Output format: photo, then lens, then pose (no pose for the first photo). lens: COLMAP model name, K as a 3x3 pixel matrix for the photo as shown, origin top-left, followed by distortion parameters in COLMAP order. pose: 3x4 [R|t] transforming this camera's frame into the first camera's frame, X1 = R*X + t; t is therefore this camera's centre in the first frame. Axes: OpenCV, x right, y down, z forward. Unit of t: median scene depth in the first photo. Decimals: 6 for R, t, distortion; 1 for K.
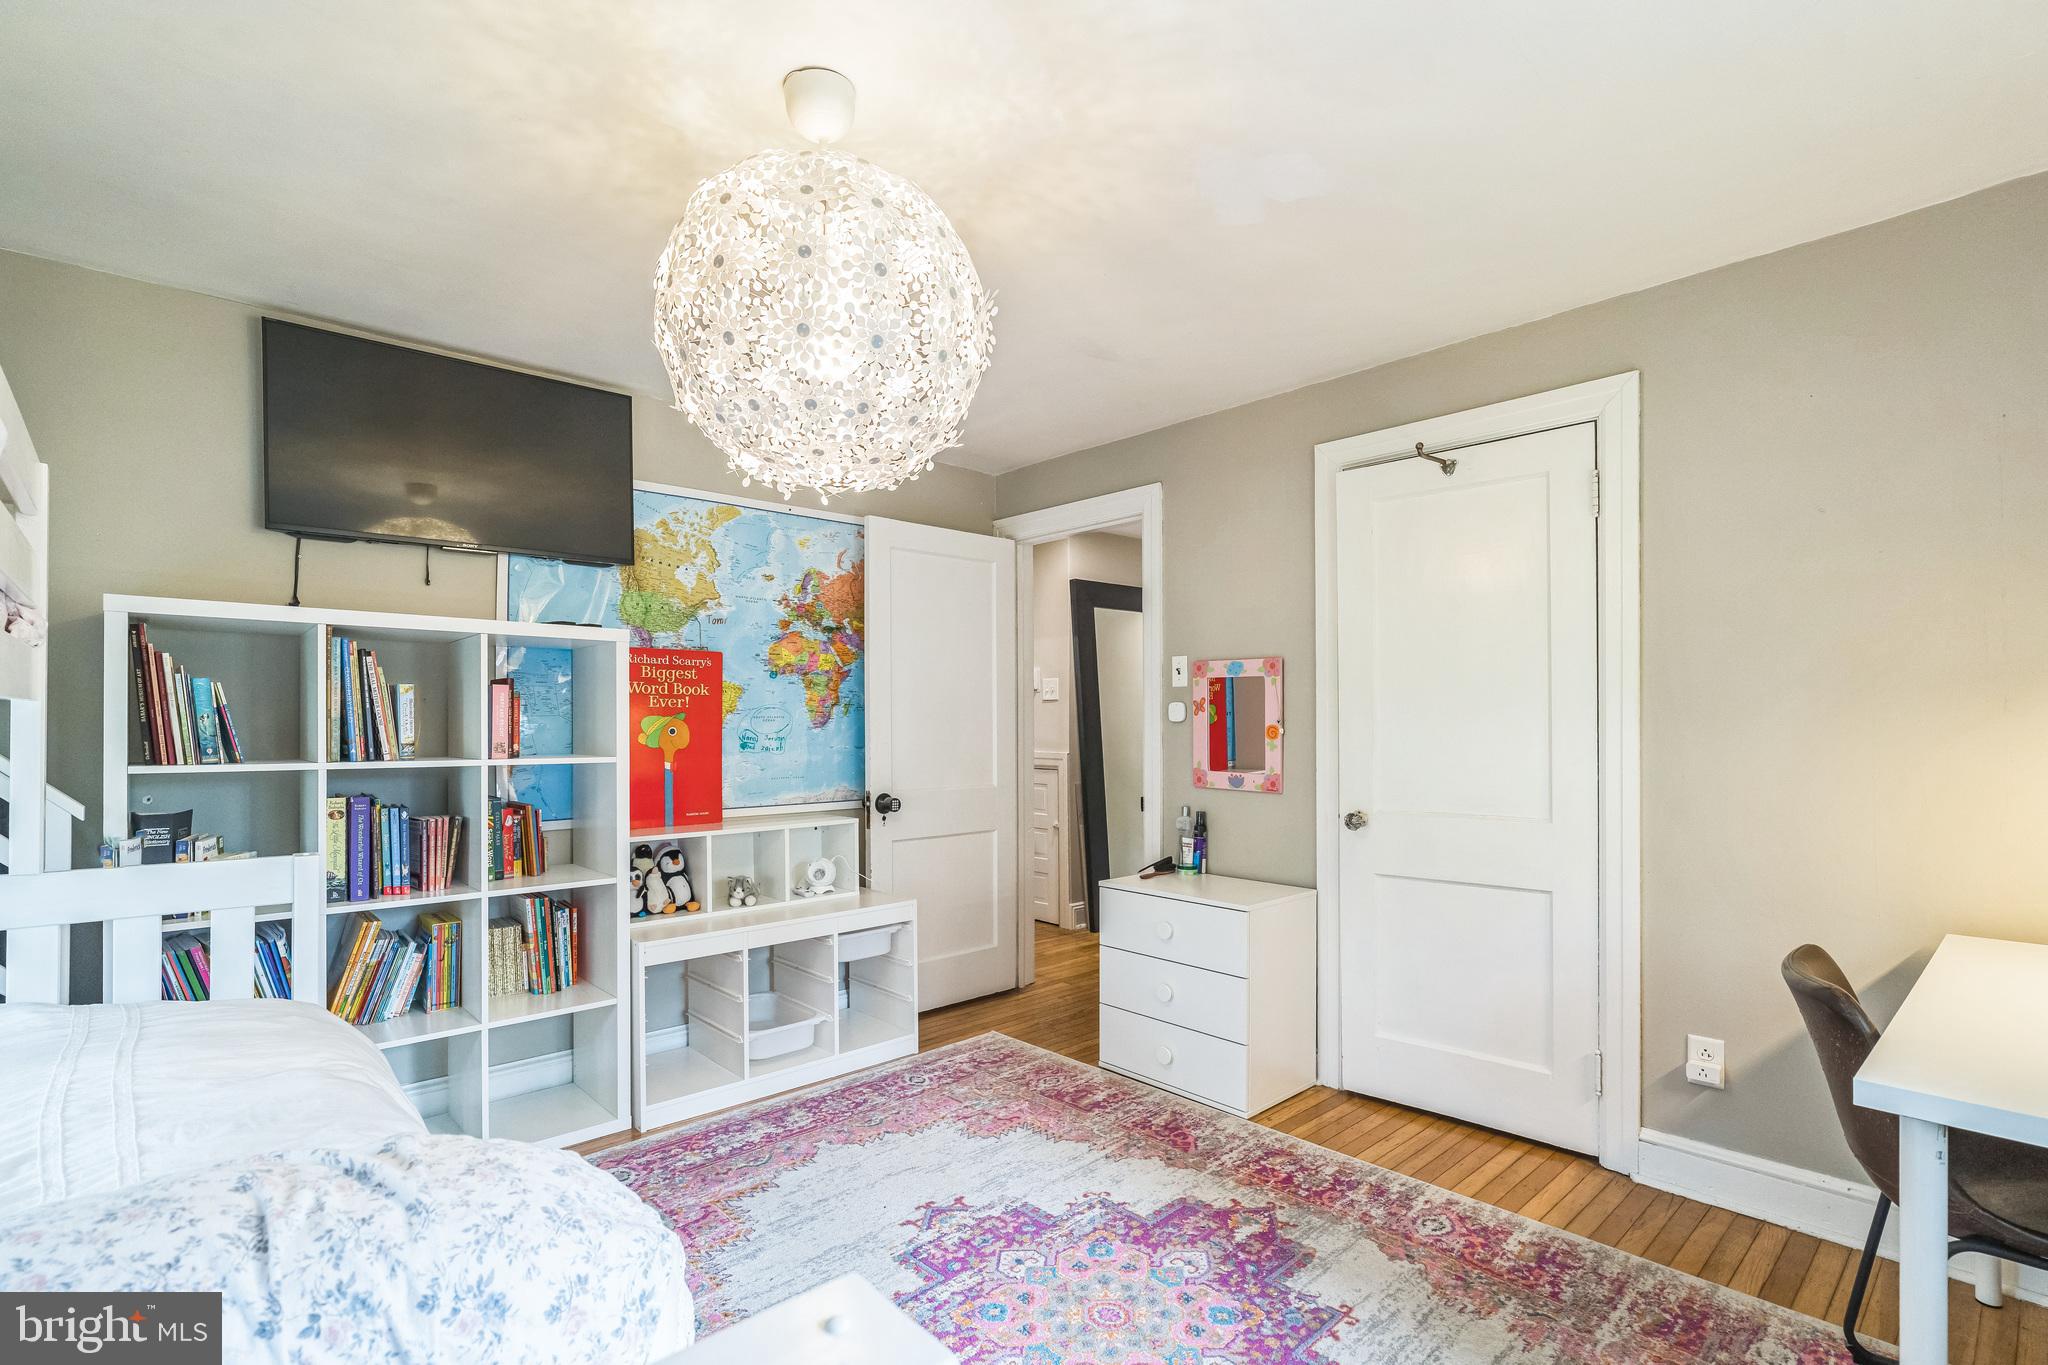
lens RADIAL K [[943.4, 0, 1023.0], [0, 943.4, 702.6], [0, 0, 1]] dist [-0.009368, 0.004612]
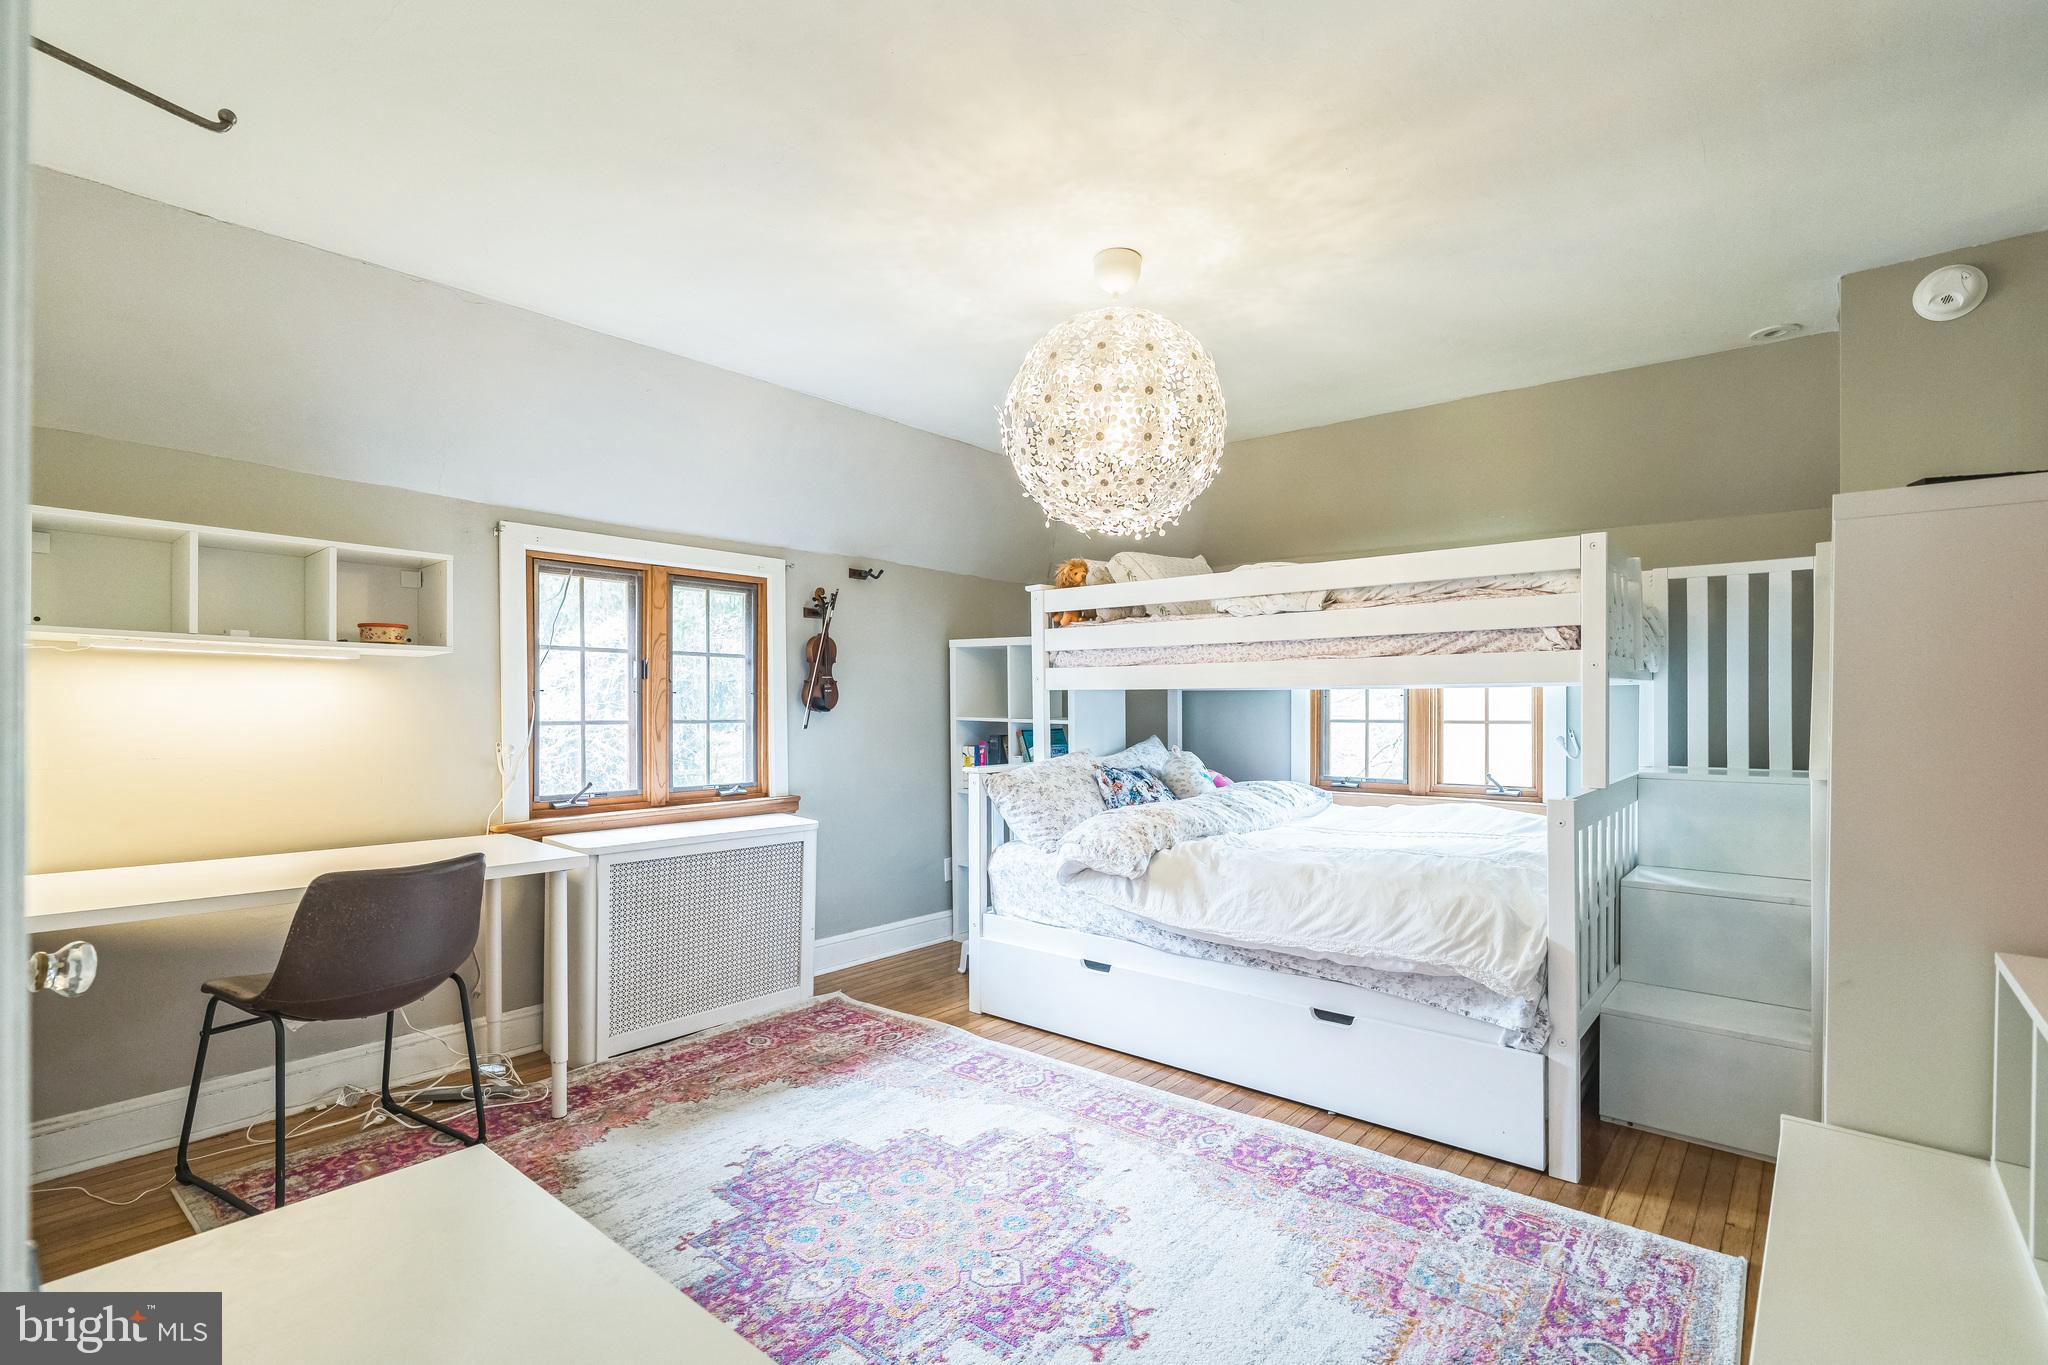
lens RADIAL K [[943.4, 0, 1026.5], [0, 943.4, 696.5], [0, 0, 1]] dist [-0.009368, 0.004612]
pose [[-0.992158, -0.002336, -0.124969, 0.083543], [0.000180, 0.999798, -0.020119, 0.046163], [0.124991, -0.019984, -0.991957, 1.873467]]
